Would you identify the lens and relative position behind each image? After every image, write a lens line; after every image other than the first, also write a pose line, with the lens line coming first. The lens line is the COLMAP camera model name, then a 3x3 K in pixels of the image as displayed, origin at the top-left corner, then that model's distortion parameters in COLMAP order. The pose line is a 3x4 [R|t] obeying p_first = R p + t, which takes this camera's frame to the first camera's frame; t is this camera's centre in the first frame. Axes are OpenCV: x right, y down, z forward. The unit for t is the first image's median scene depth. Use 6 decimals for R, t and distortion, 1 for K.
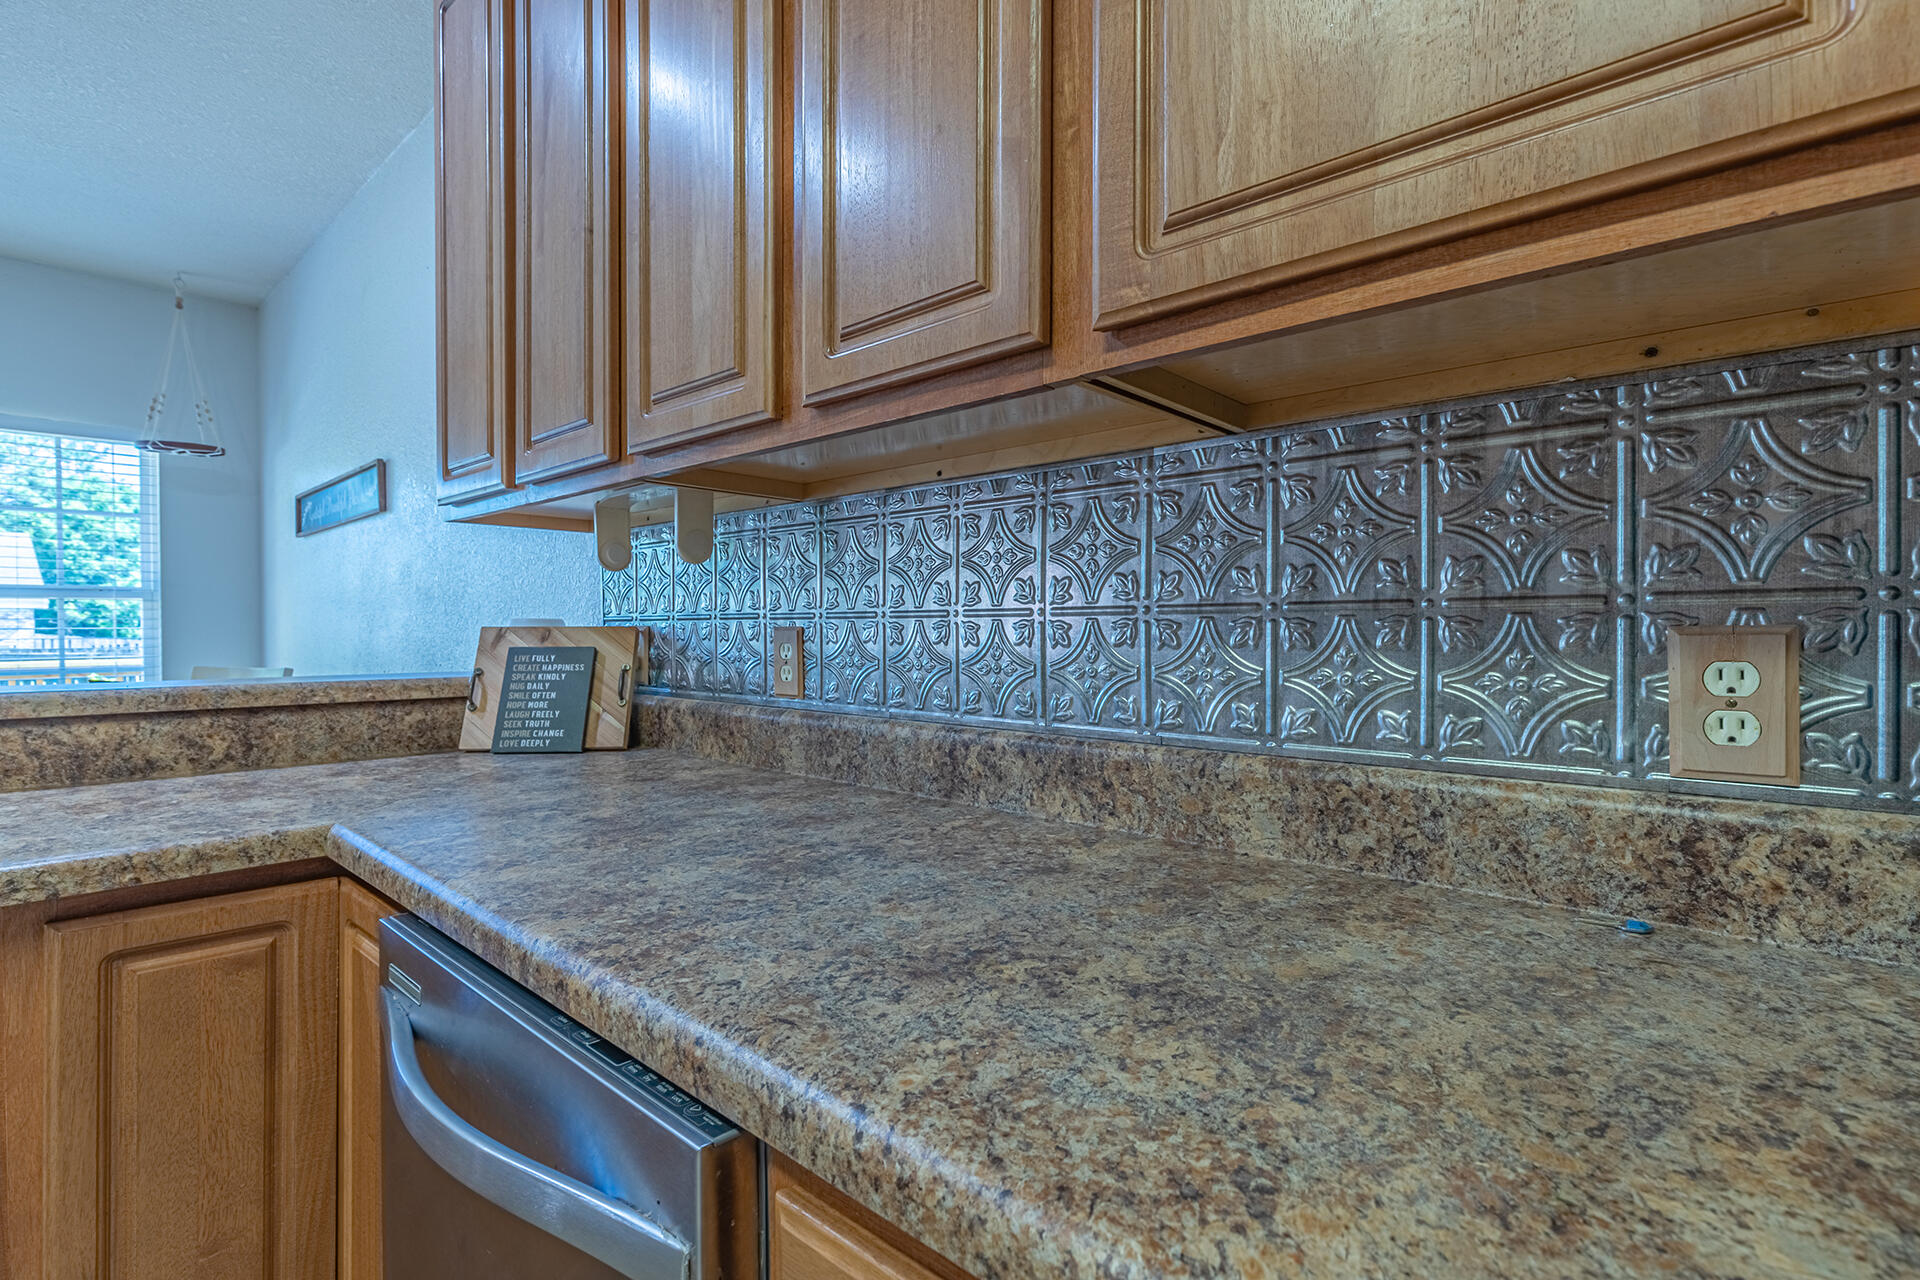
lens RADIAL K [[871.6, 0, 972.9], [0, 871.6, 637.0], [0, 0, 1]] dist [0.008723, -0.002843]
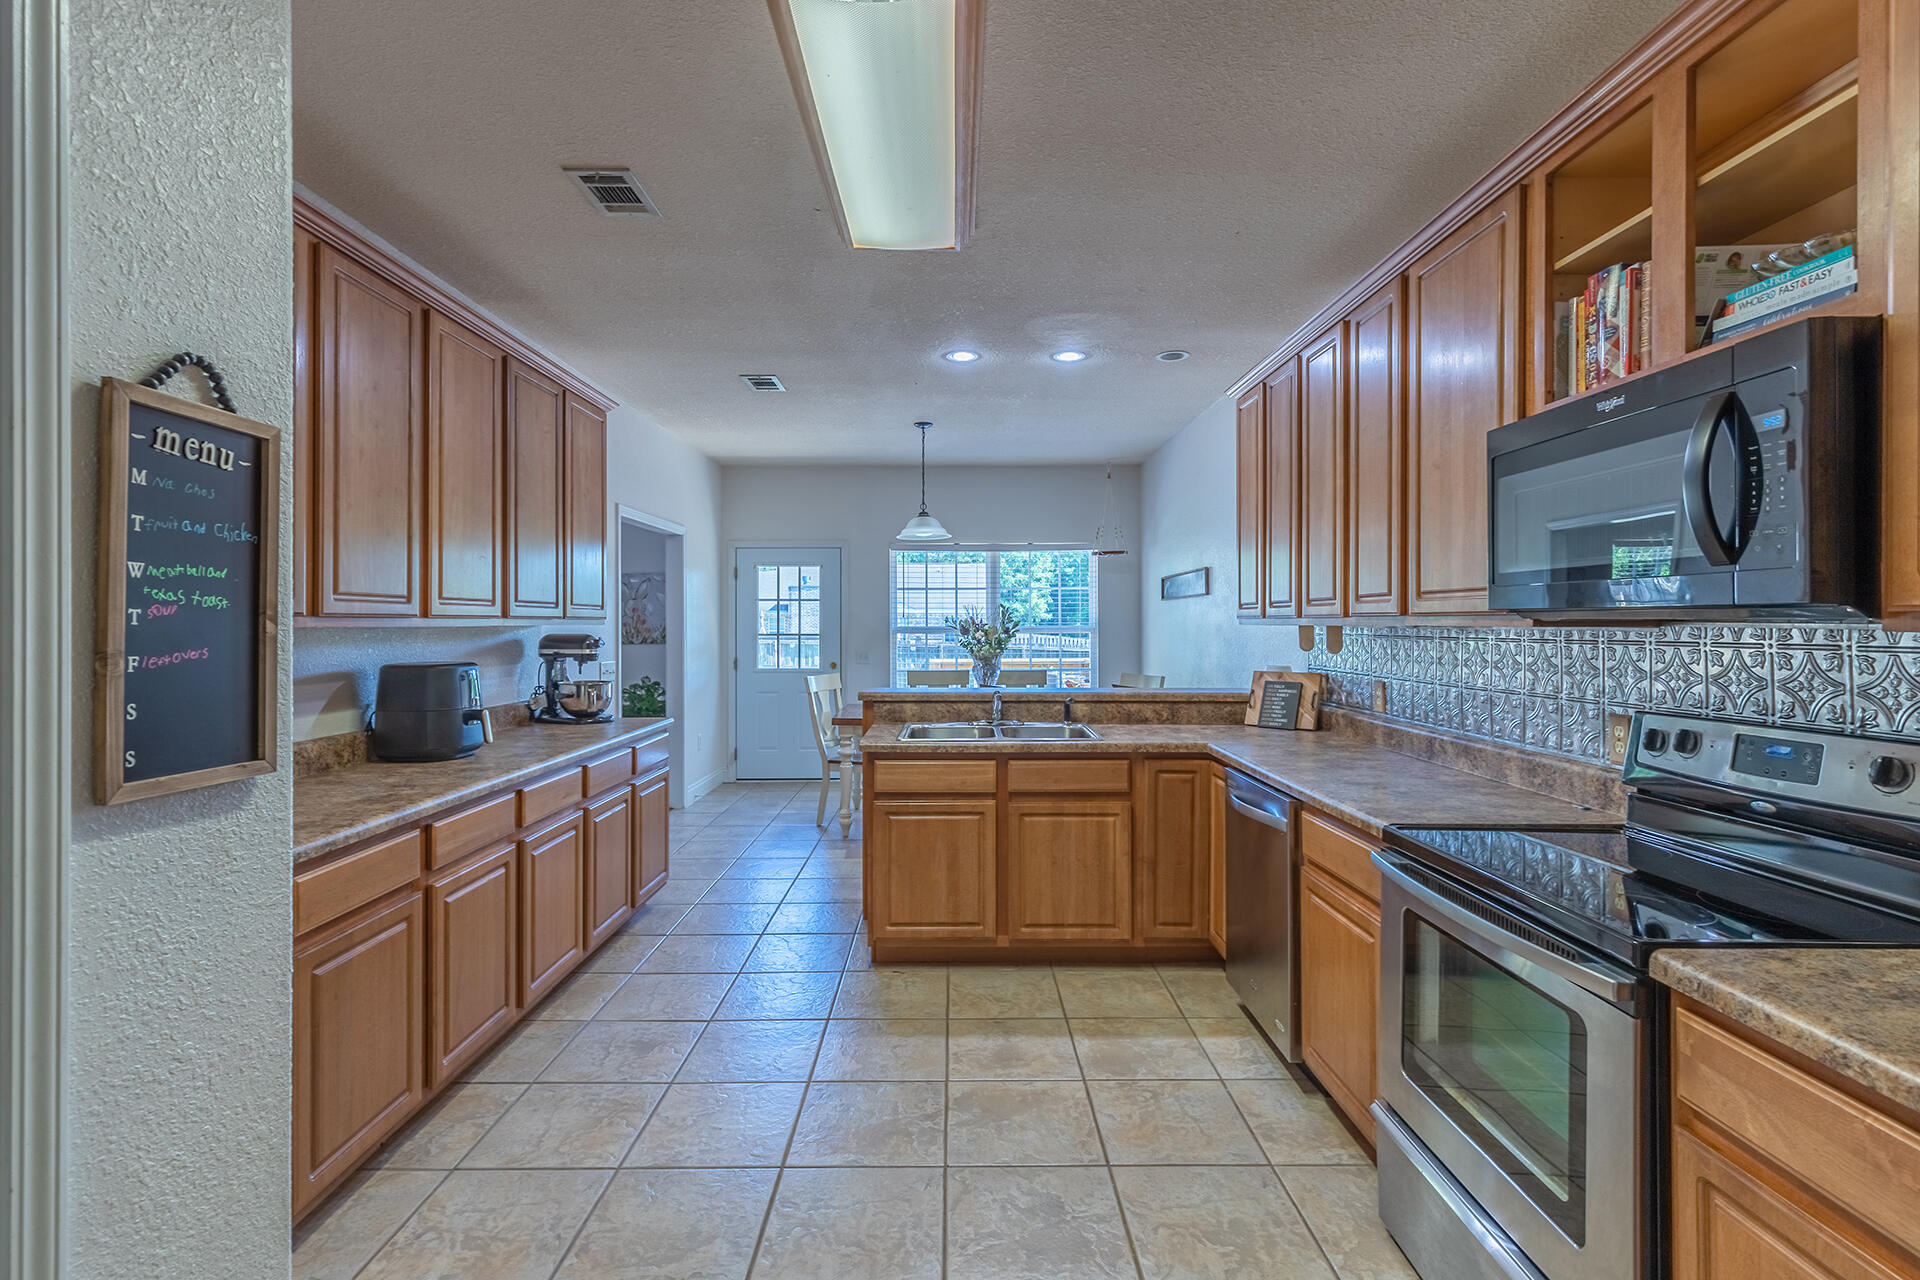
lens RADIAL K [[871.6, 0, 955.8], [0, 871.6, 622.3], [0, 0, 1]] dist [0.008723, -0.002843]
pose [[0.661156, -0.001534, -0.750247, 0.769274], [-0.006827, 0.999944, -0.008060, -0.140518], [0.750217, 0.010451, 0.661109, -1.327702]]
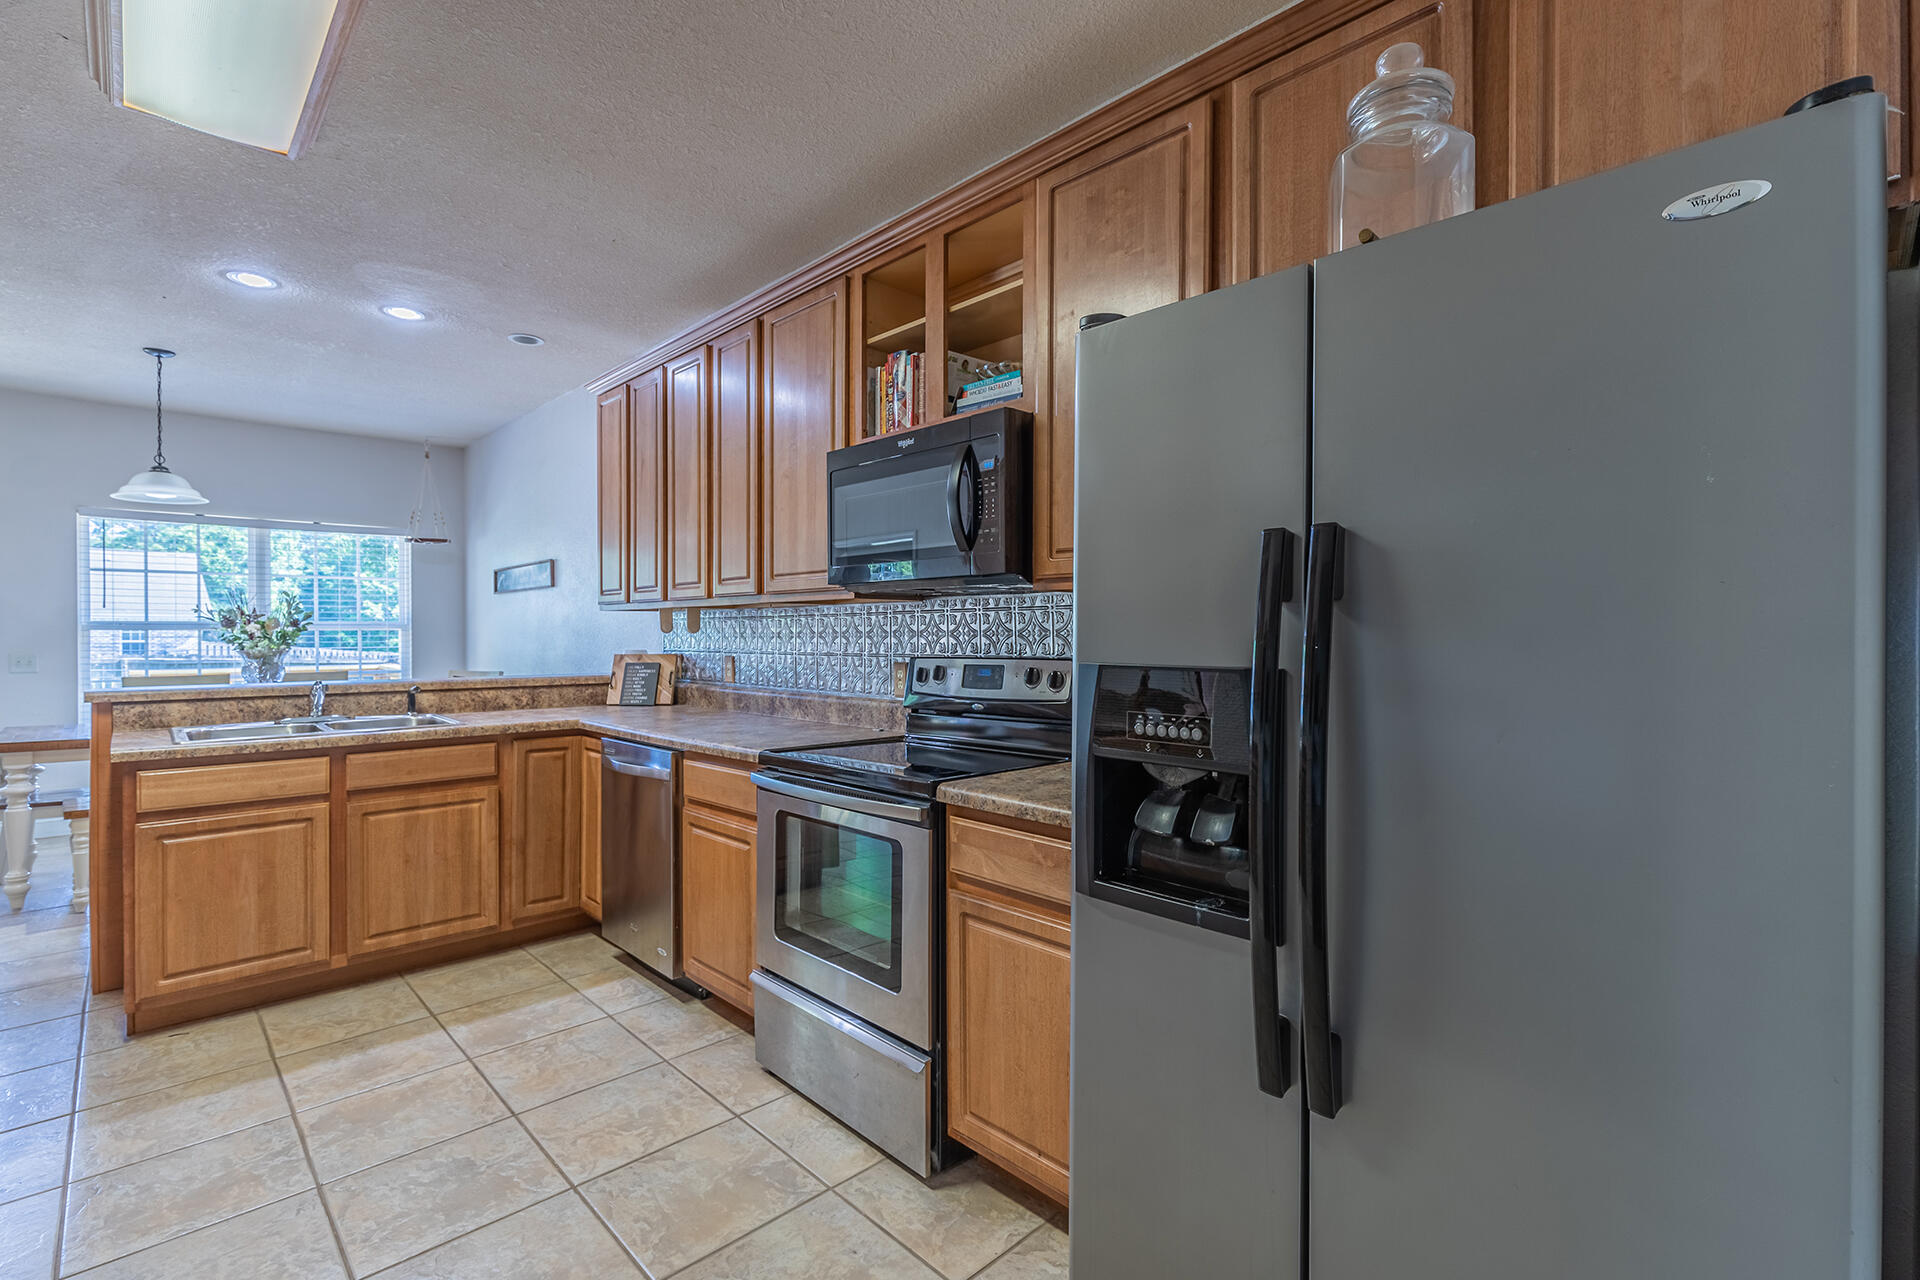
lens RADIAL K [[871.6, 0, 949.9], [0, 871.6, 634.2], [0, 0, 1]] dist [0.008723, -0.002843]
pose [[0.995234, -0.000402, -0.097519, 0.729303], [-0.000553, 0.999952, -0.009770, -0.053843], [0.097519, 0.009777, 0.995186, -1.604607]]
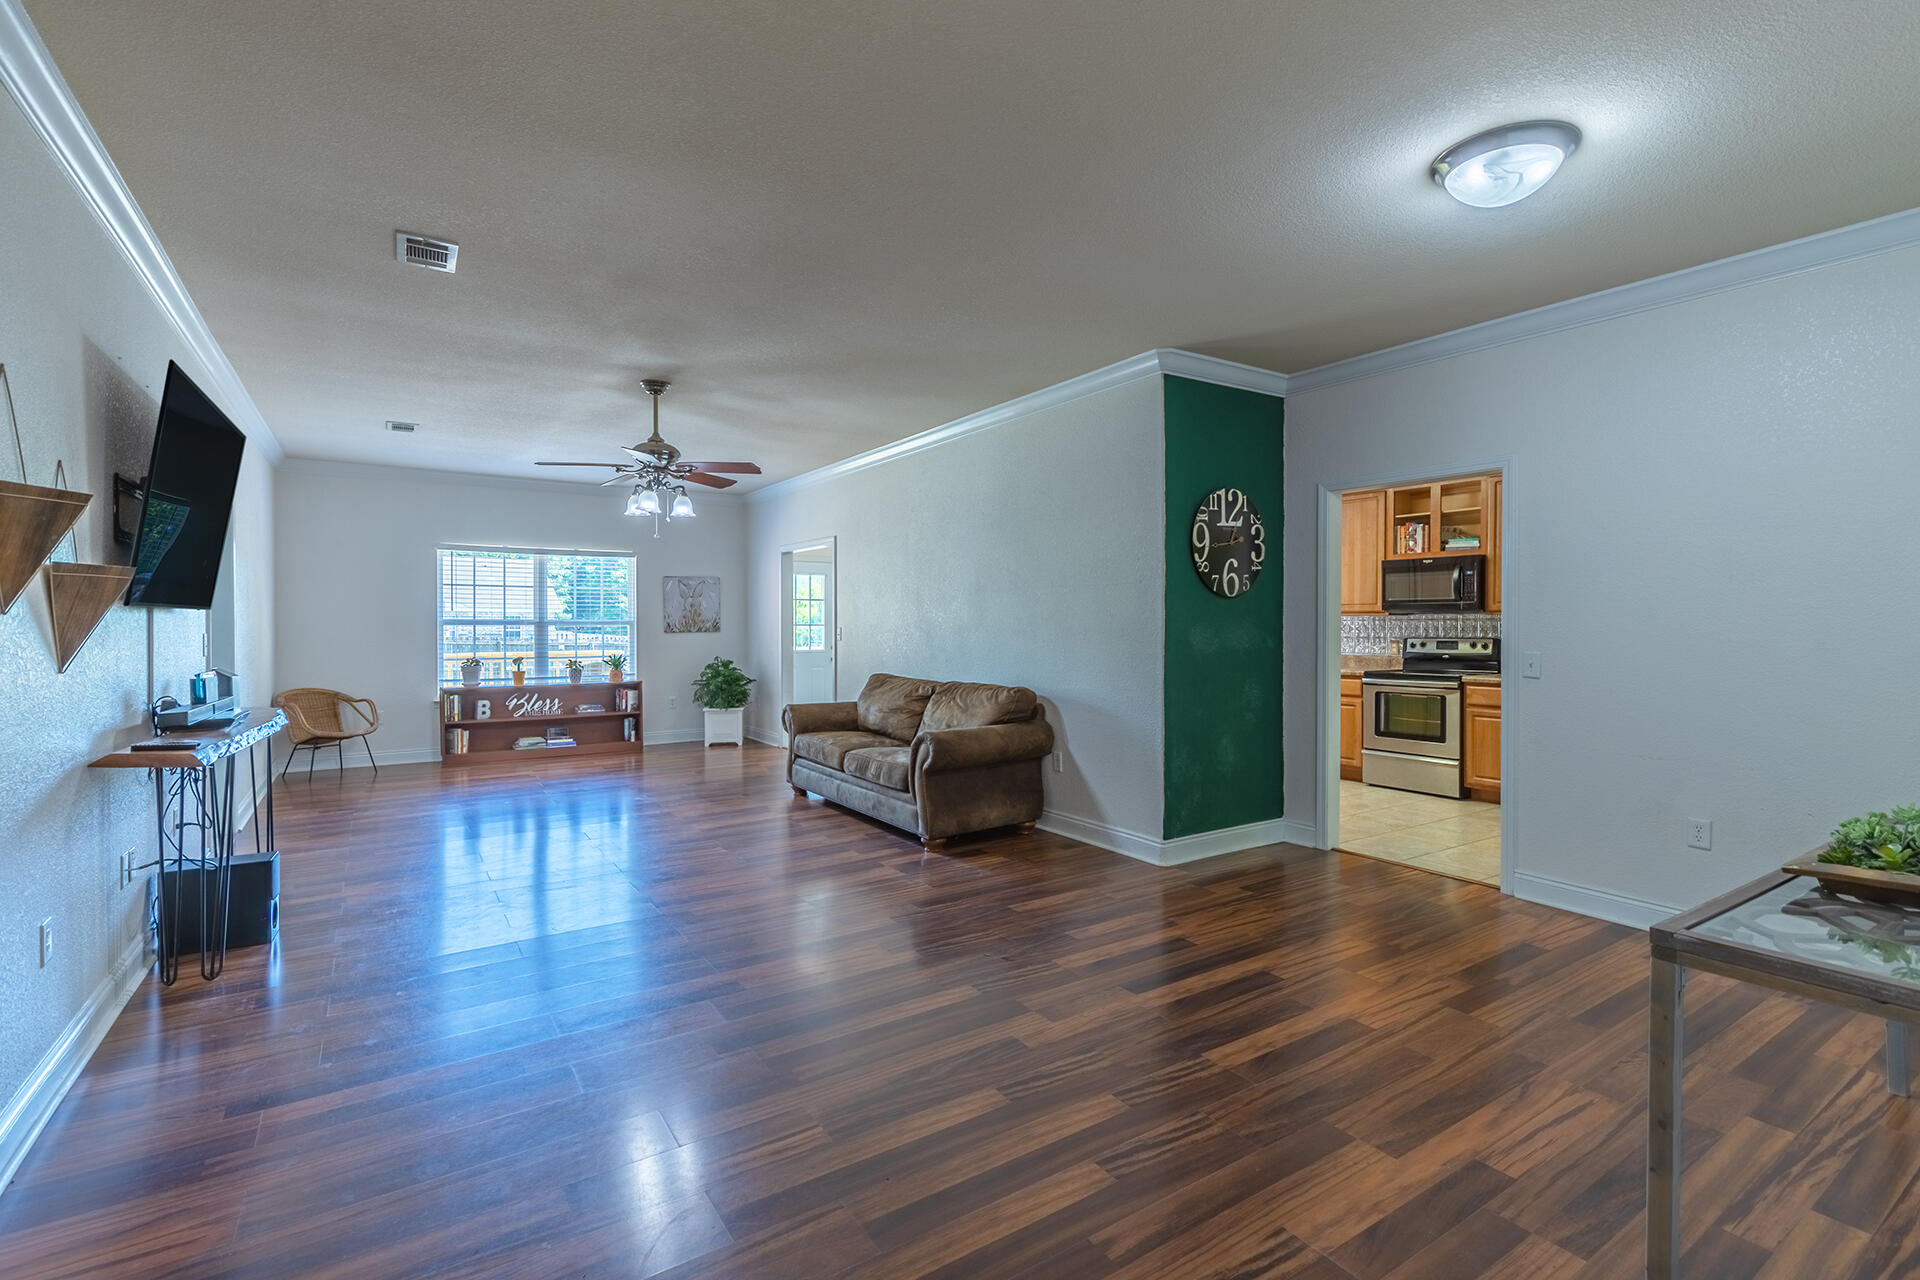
lens RADIAL K [[871.6, 0, 965.8], [0, 871.6, 634.2], [0, 0, 1]] dist [0.008723, -0.002843]
pose [[0.966992, 0.003073, -0.254788, -0.713286], [-0.002768, 0.999995, 0.001558, -0.043486], [0.254792, -0.000802, 0.966996, -5.111328]]
